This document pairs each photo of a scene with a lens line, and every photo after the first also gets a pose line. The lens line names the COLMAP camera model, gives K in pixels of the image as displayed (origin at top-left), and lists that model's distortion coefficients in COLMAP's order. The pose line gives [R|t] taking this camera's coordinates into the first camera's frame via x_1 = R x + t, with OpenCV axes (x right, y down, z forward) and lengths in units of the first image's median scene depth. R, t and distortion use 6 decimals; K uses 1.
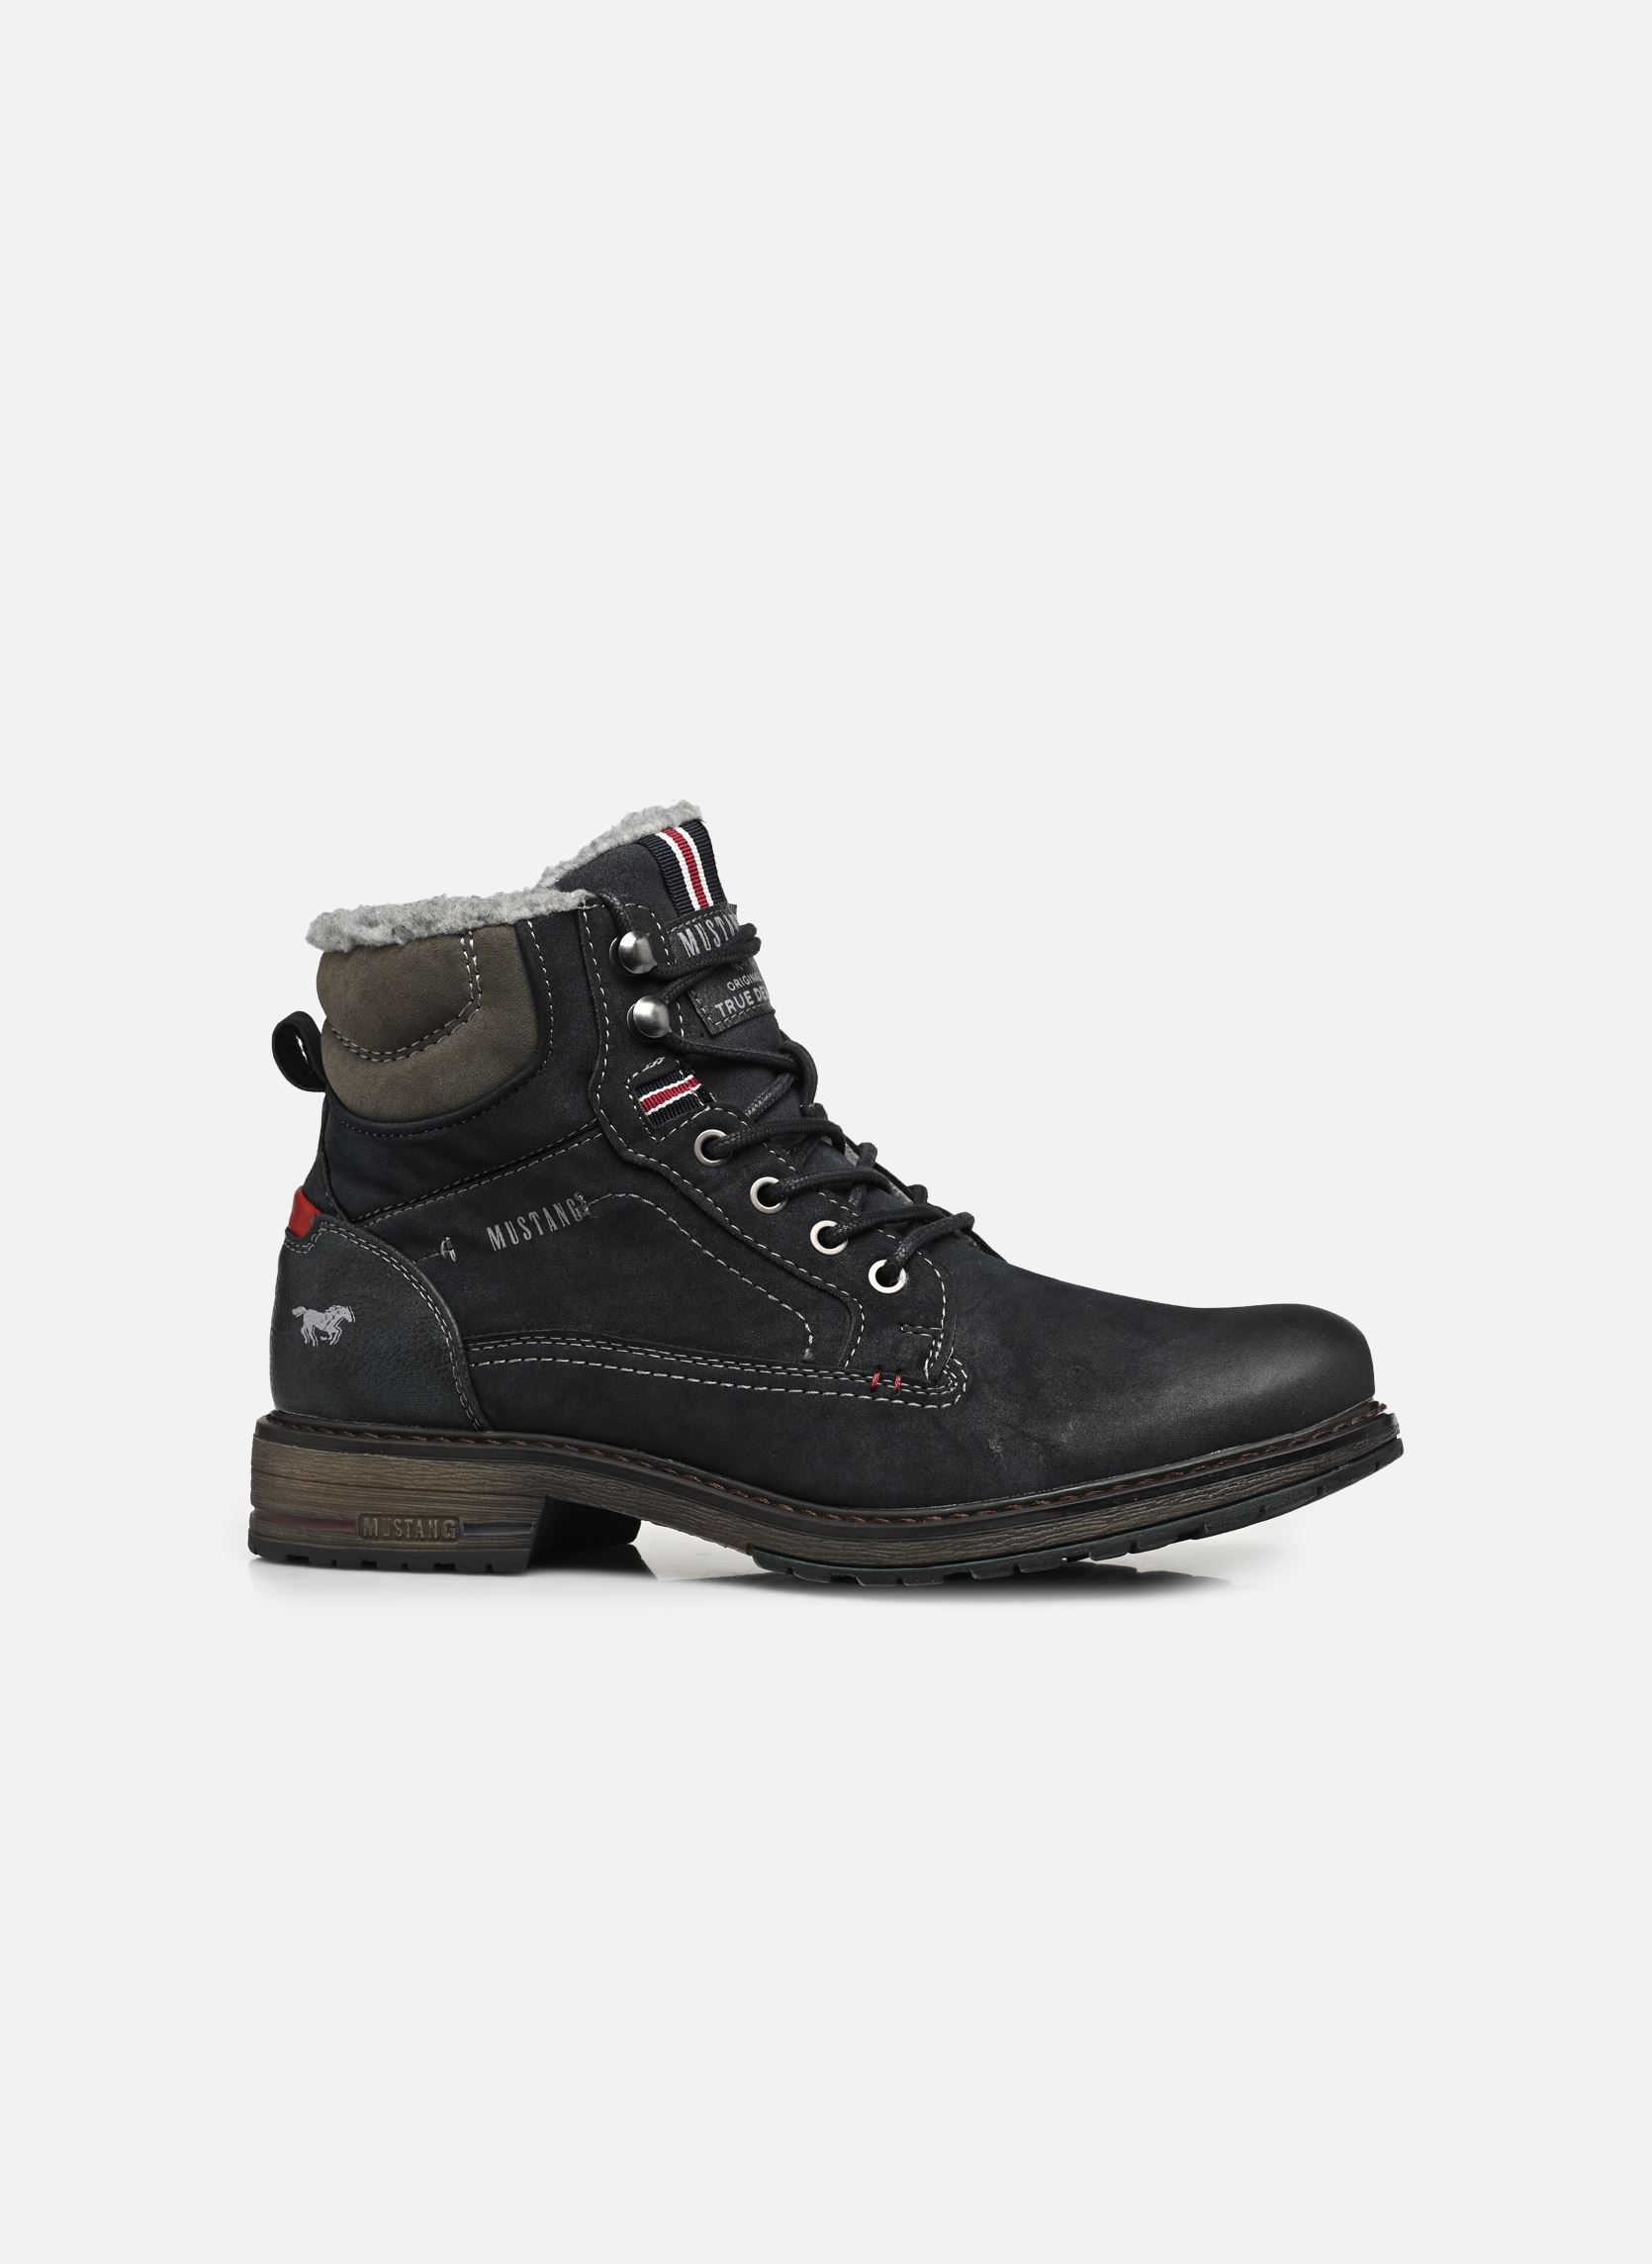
lens RADIAL K [[7158.4, 0, 826.0], [0, 7158.4, 1132.0], [0, 0, 1]] dist [0.036853, -0.416052]
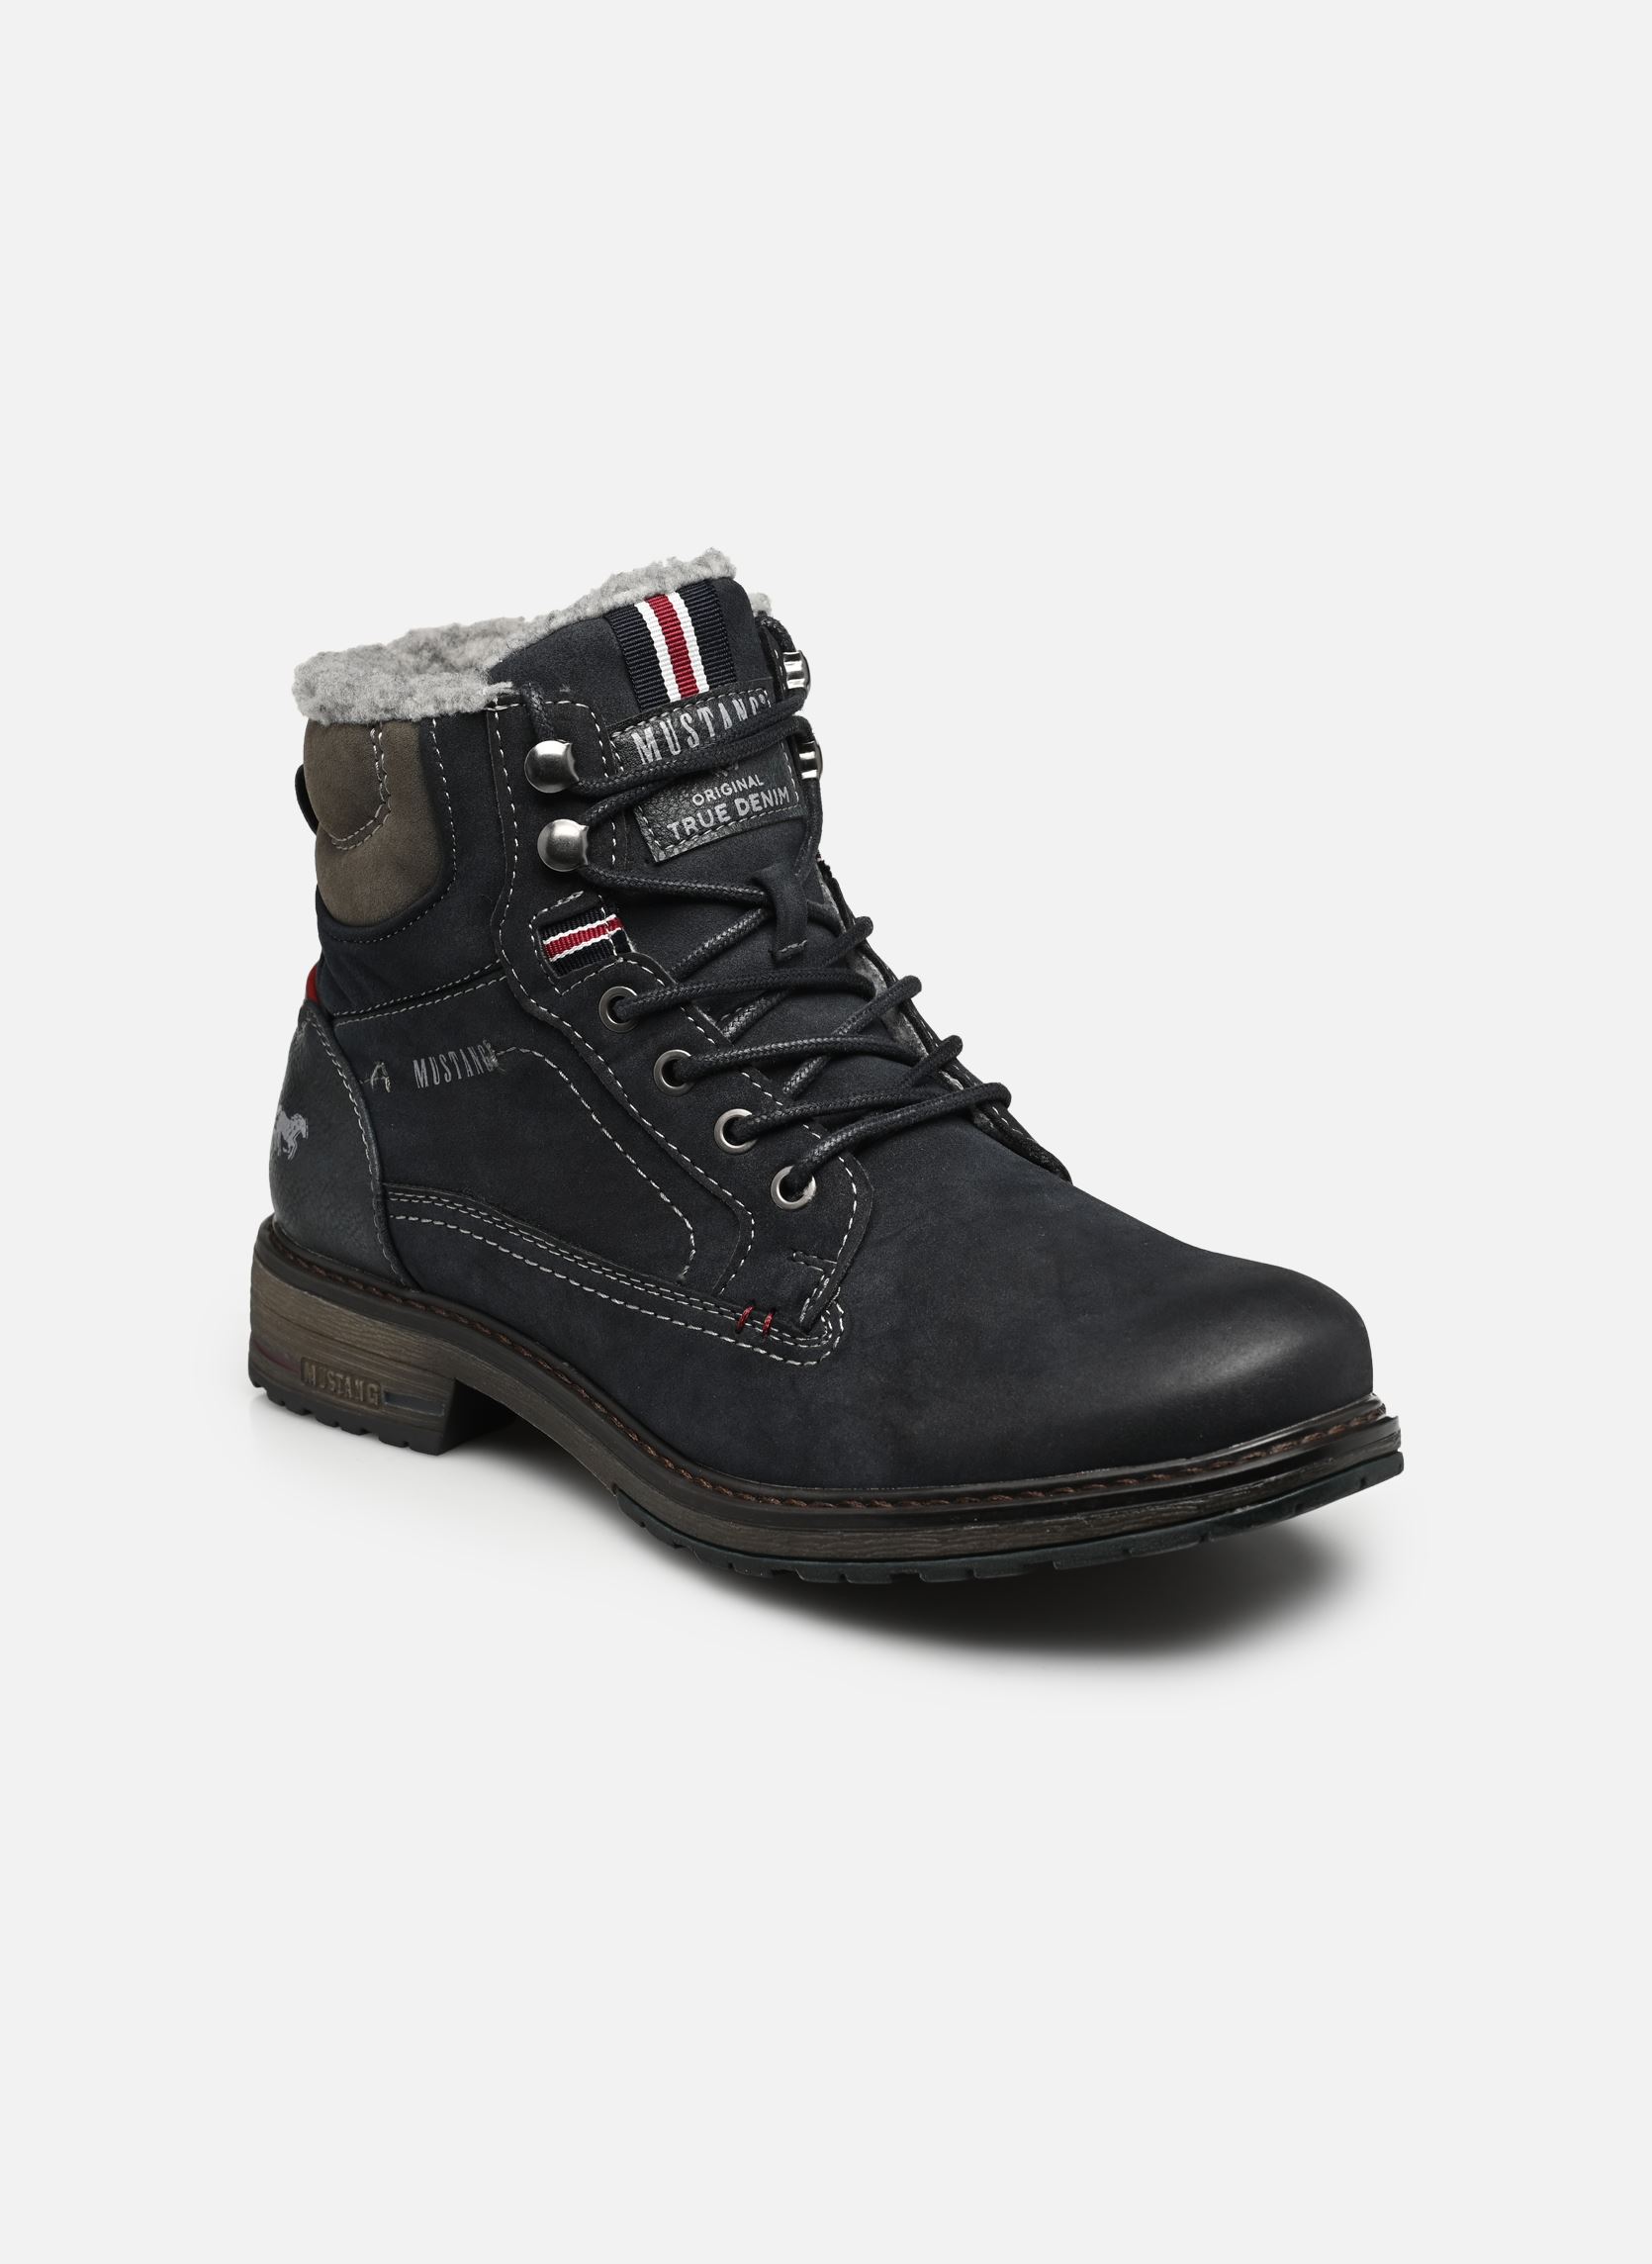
lens RADIAL K [[7158.4, 0, 826.0], [0, 7158.4, 1132.0], [0, 0, 1]] dist [0.036853, -0.416052]
pose [[0.853403, 0.135388, -0.503362, 0.428172], [-0.004249, 0.967454, 0.253011, -0.195754], [0.521234, -0.213782, 0.826204, 0.317812]]
